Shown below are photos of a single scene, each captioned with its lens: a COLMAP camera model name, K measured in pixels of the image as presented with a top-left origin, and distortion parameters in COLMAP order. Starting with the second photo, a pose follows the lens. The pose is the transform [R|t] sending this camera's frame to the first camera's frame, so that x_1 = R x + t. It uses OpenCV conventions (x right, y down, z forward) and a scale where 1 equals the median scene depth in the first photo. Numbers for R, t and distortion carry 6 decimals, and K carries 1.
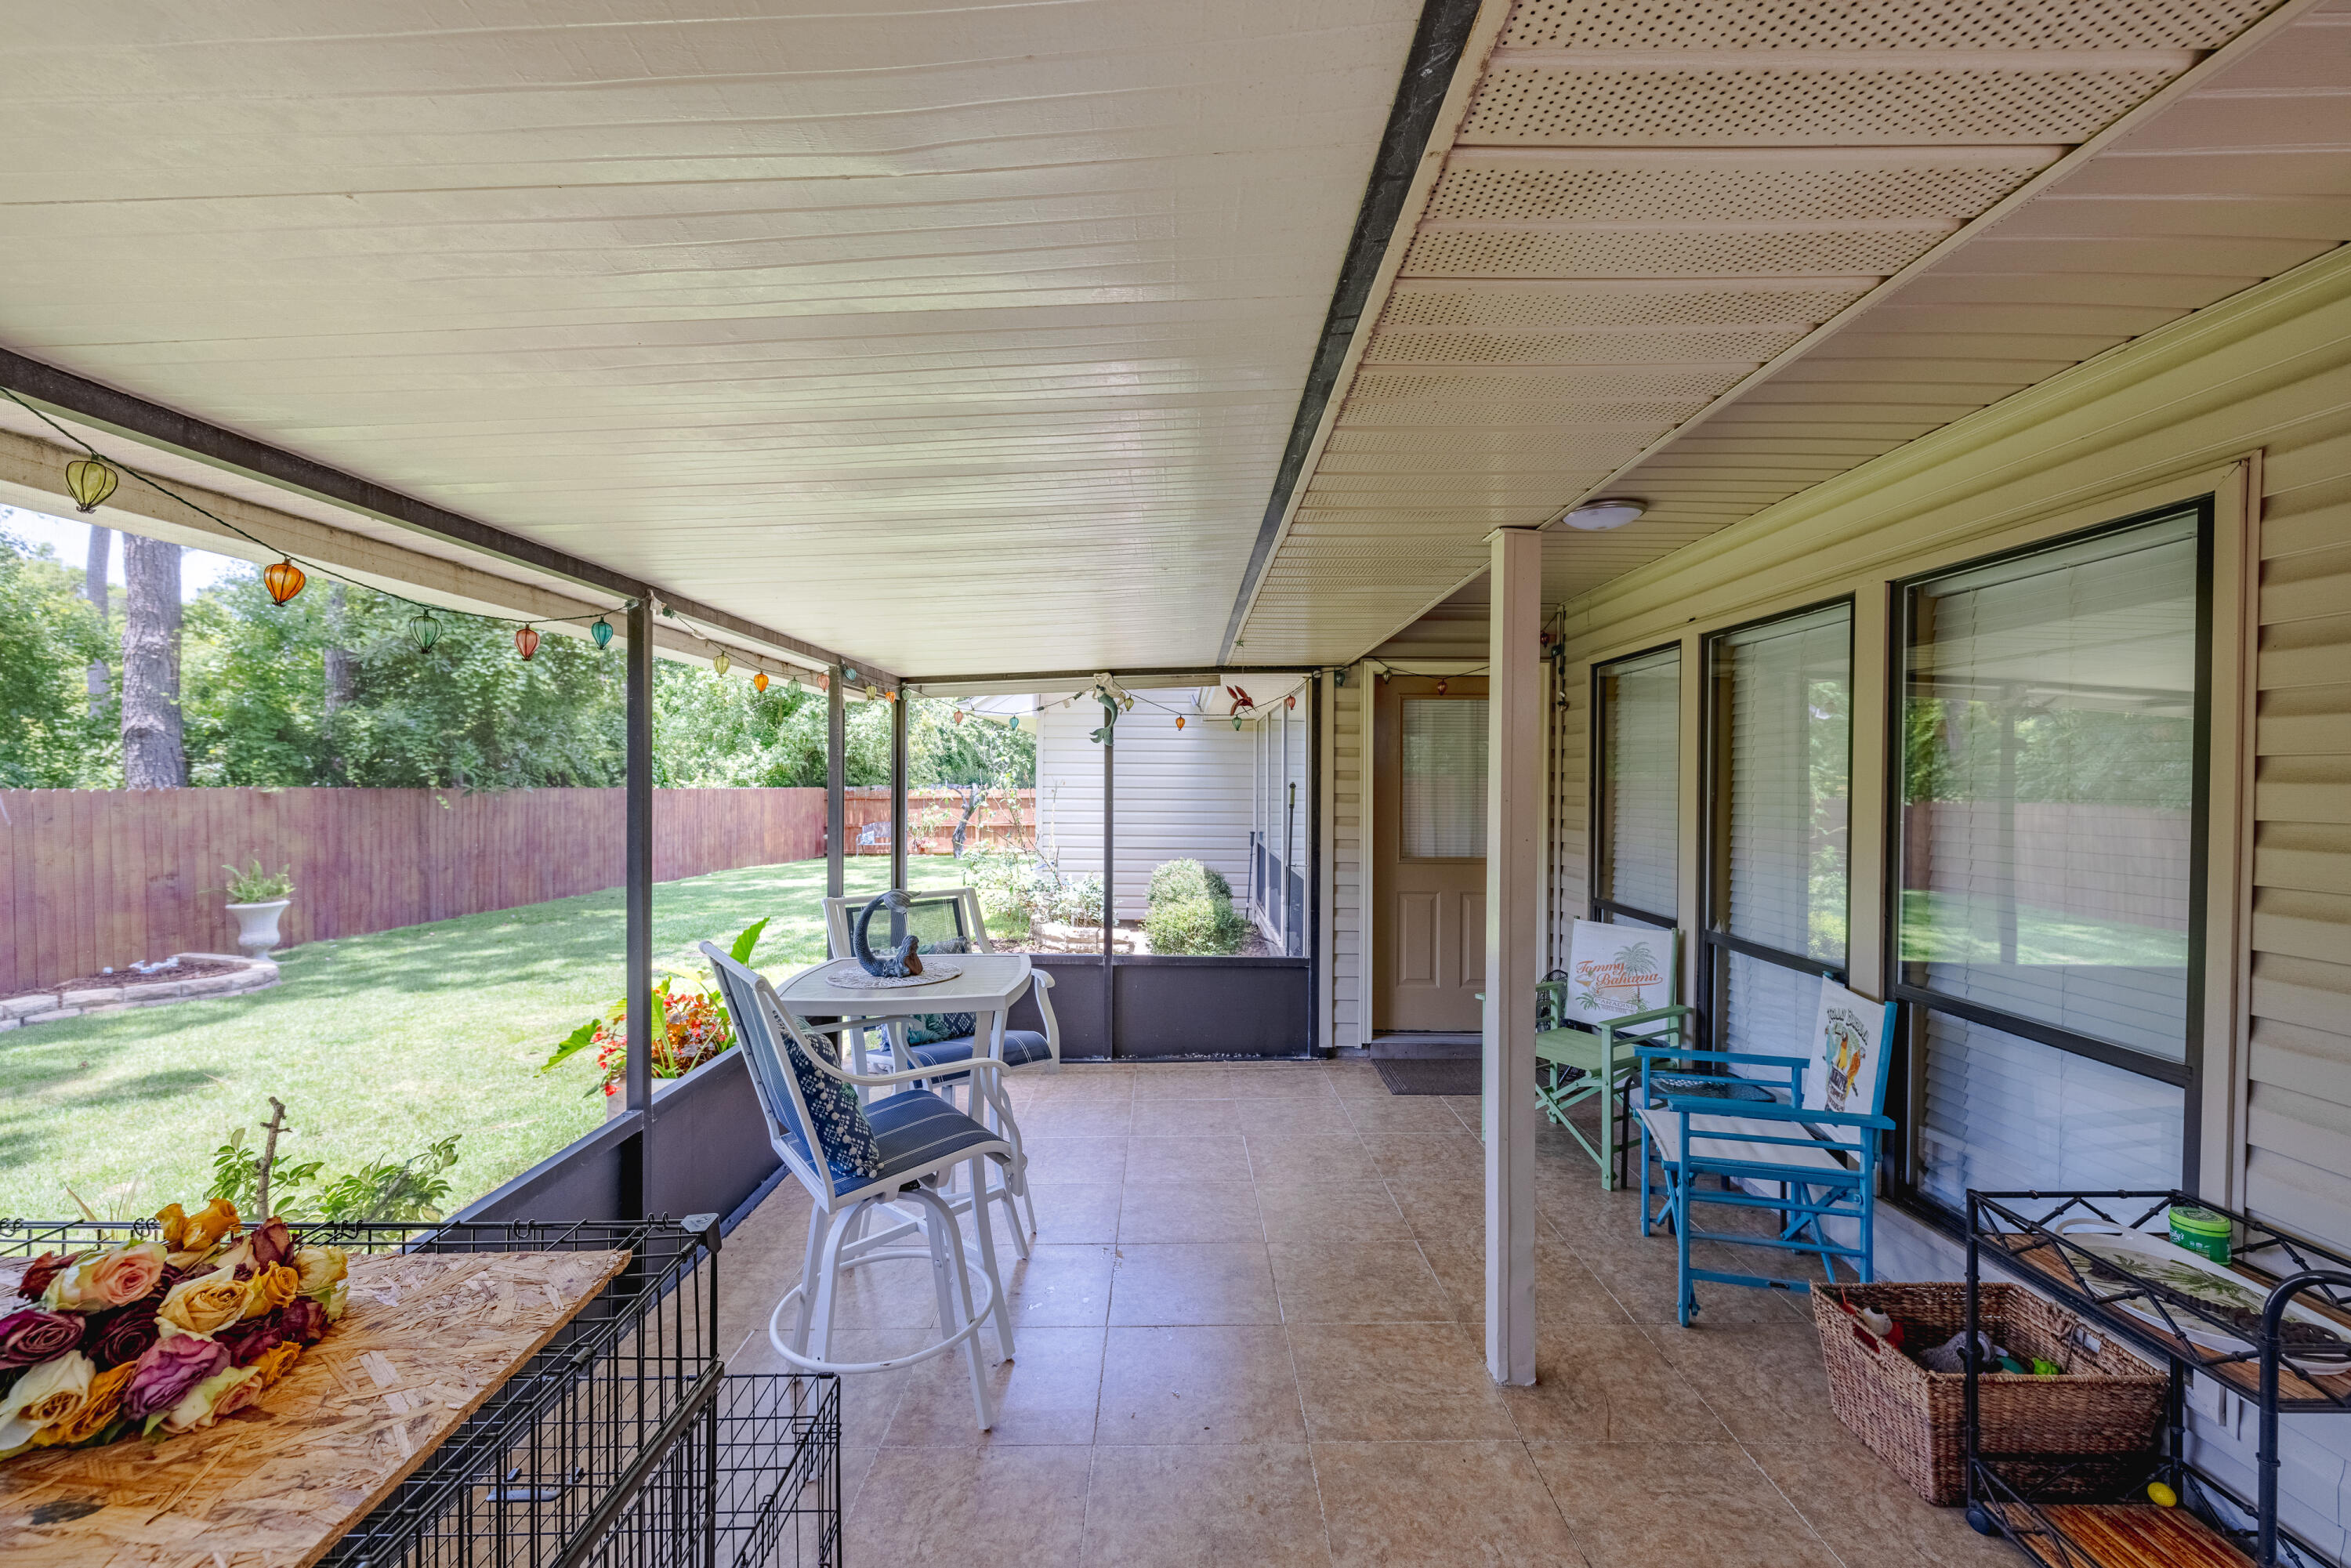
lens RADIAL K [[987.6, 0, 1175.5], [0, 987.6, 784.0], [0, 0, 1]] dist [-0.001556, 0.000015]
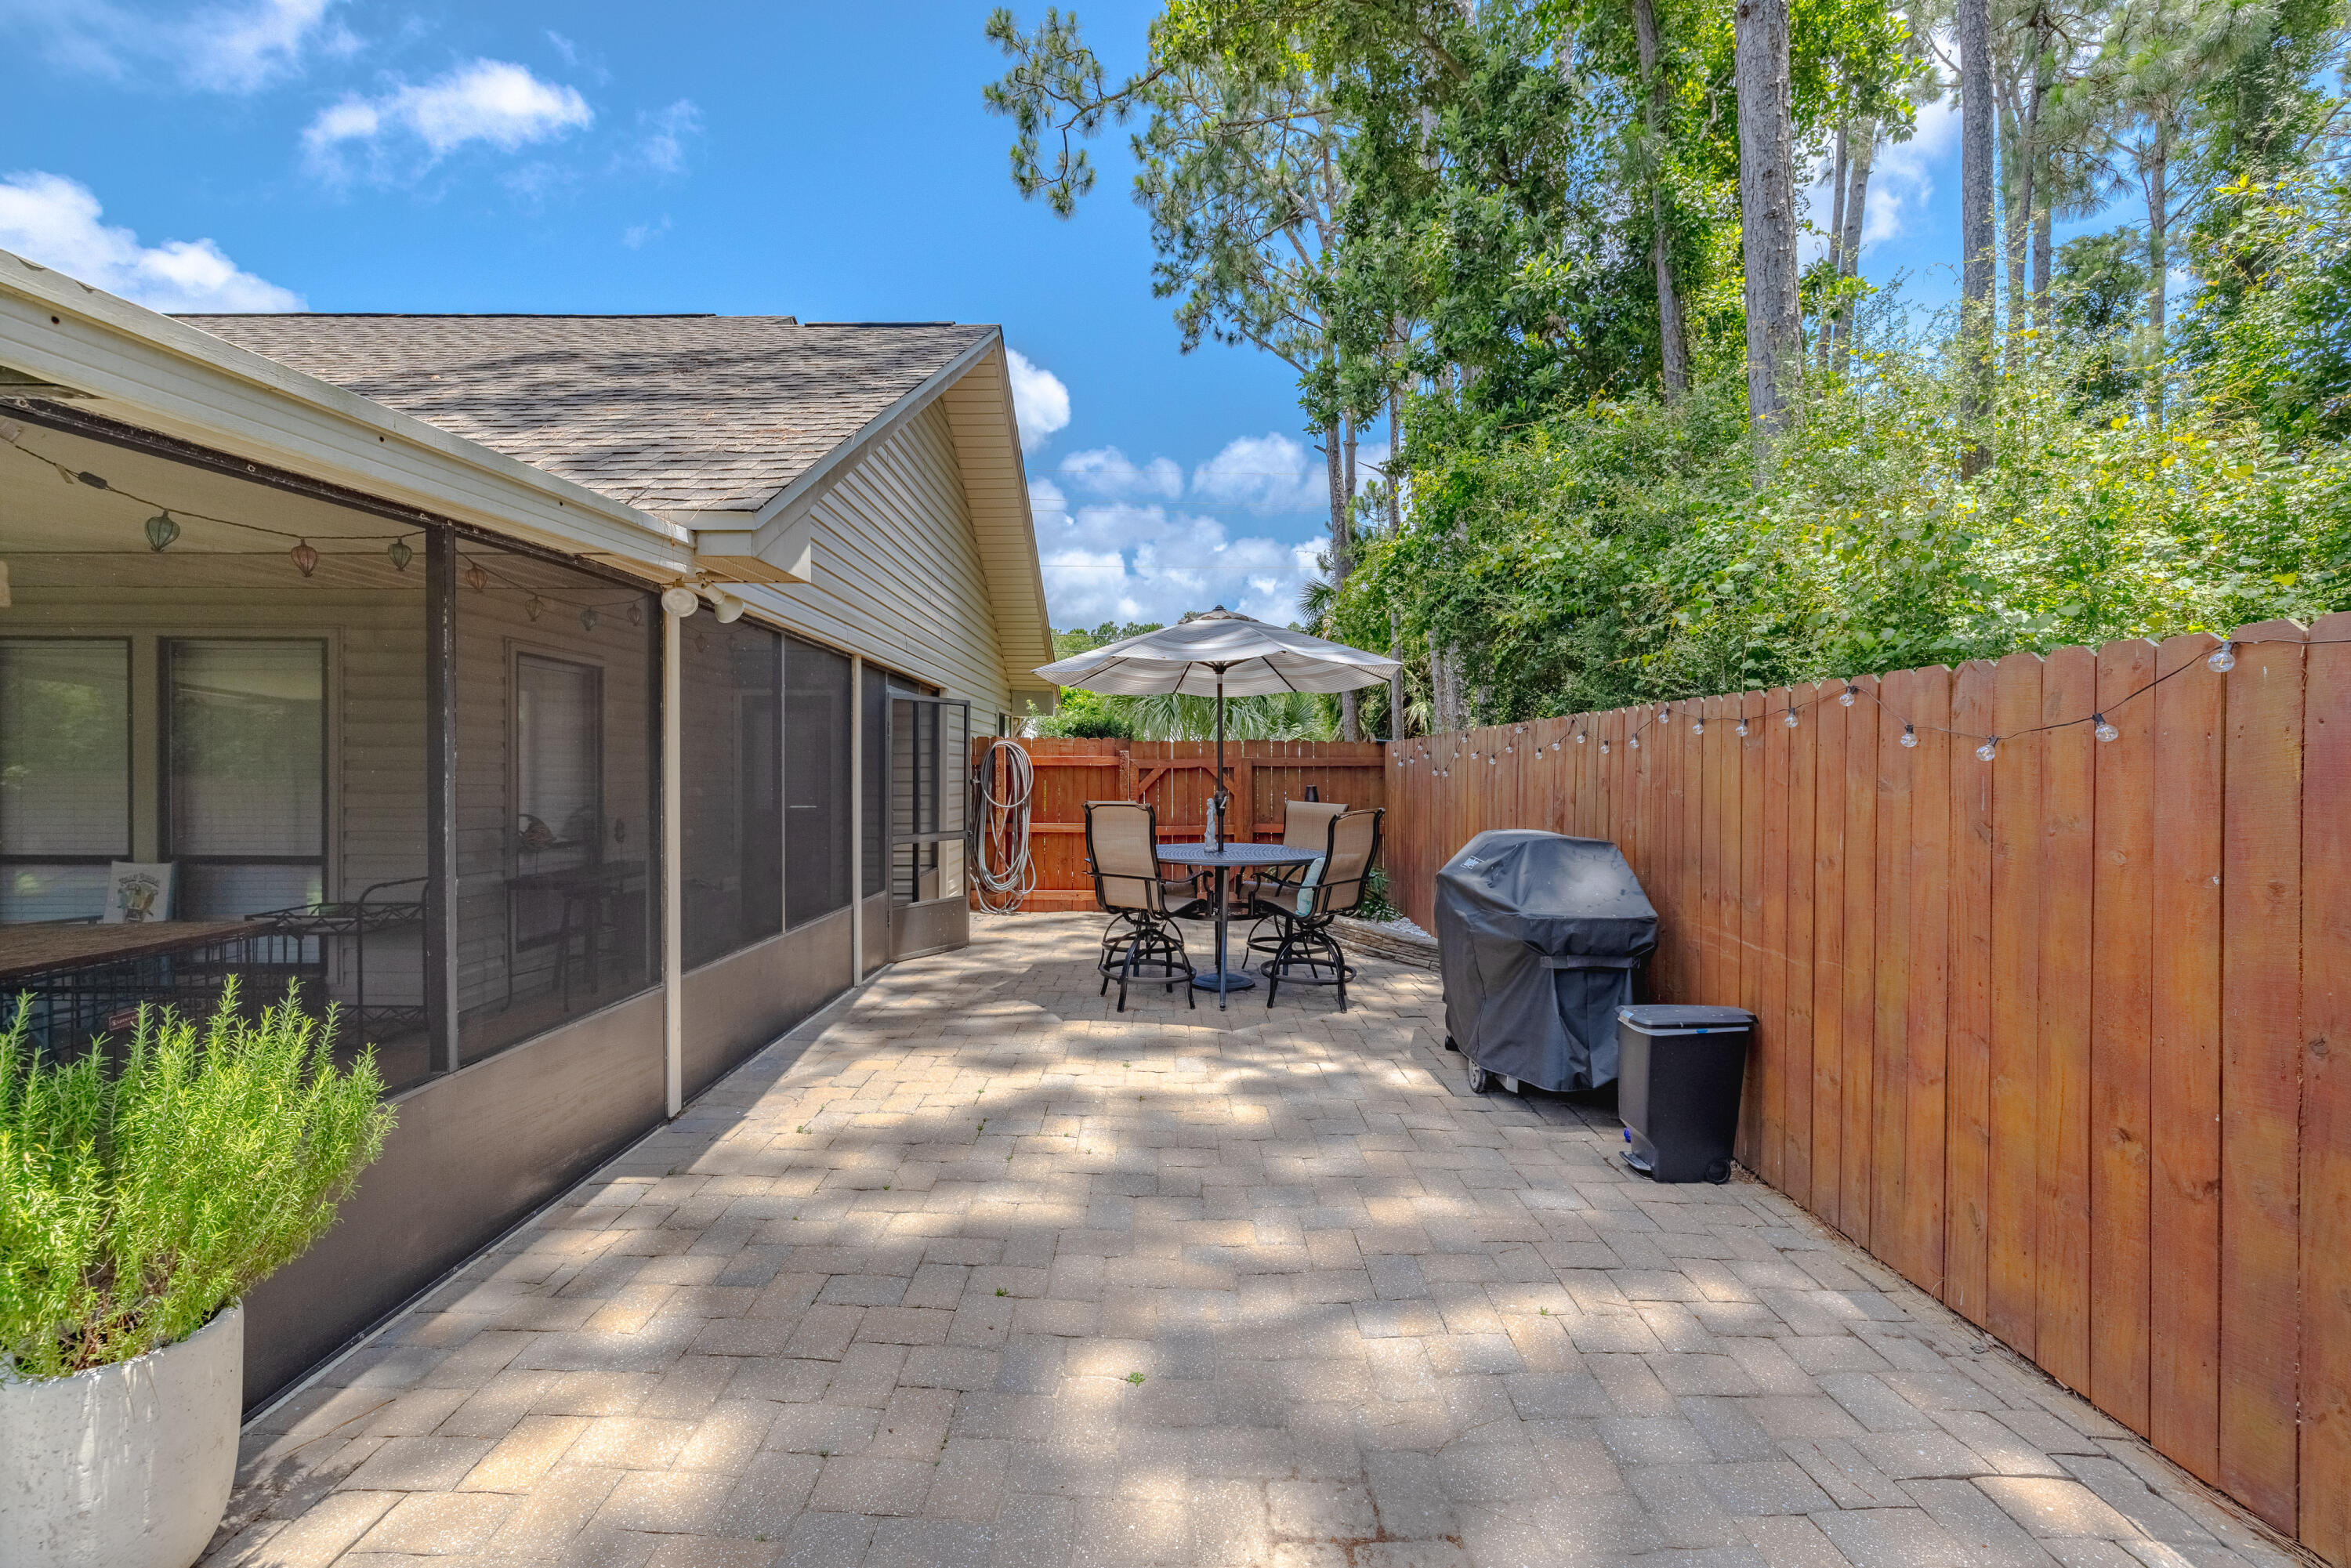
lens RADIAL K [[987.6, 0, 1175.5], [0, 987.6, 784.0], [0, 0, 1]] dist [-0.001556, 0.000015]
pose [[-0.000496, -0.023434, 0.999725, -0.217543], [0.002868, 0.999721, 0.023435, 0.006293], [-0.999996, 0.002878, -0.000428, -0.172920]]
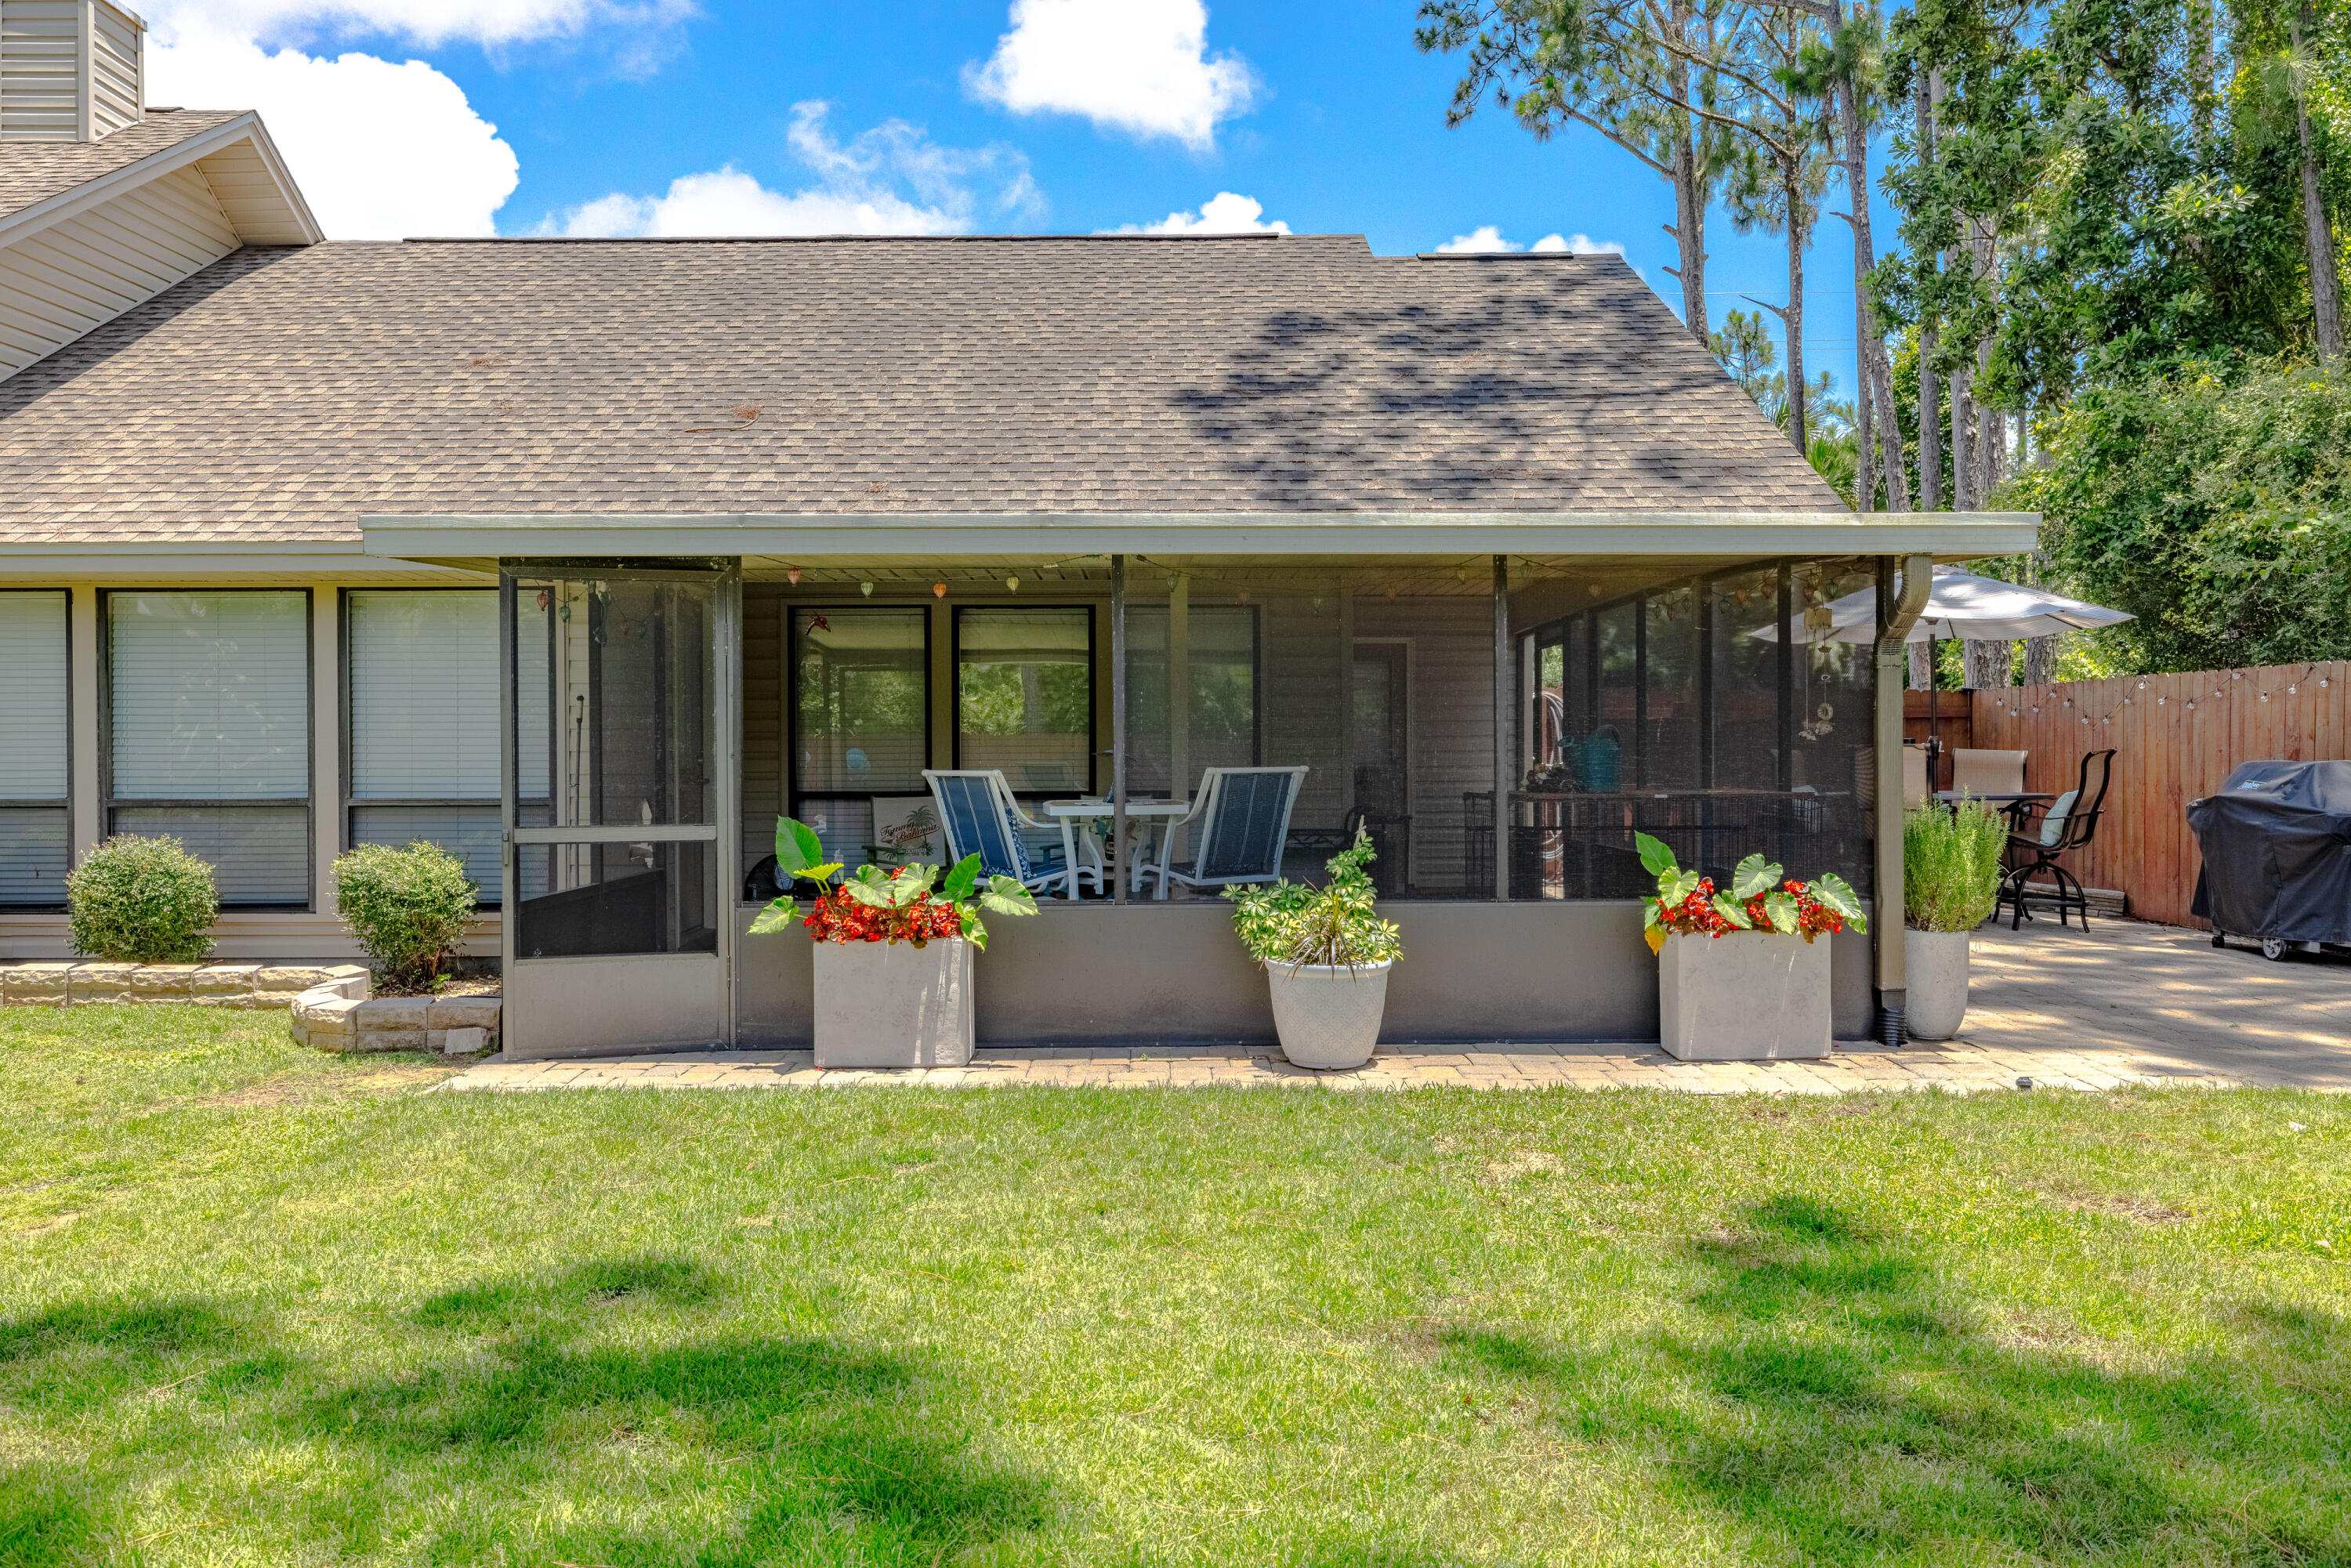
lens RADIAL K [[1757.0, 0, 1178.7], [0, 1757.0, 750.5], [0, 0, 1]] dist [0.004429, 0.002738]
pose [[-0.003026, -0.011667, 0.999927, -0.604568], [0.009841, 0.999883, 0.011697, 0.013826], [-0.999947, 0.009876, -0.002911, 0.166222]]
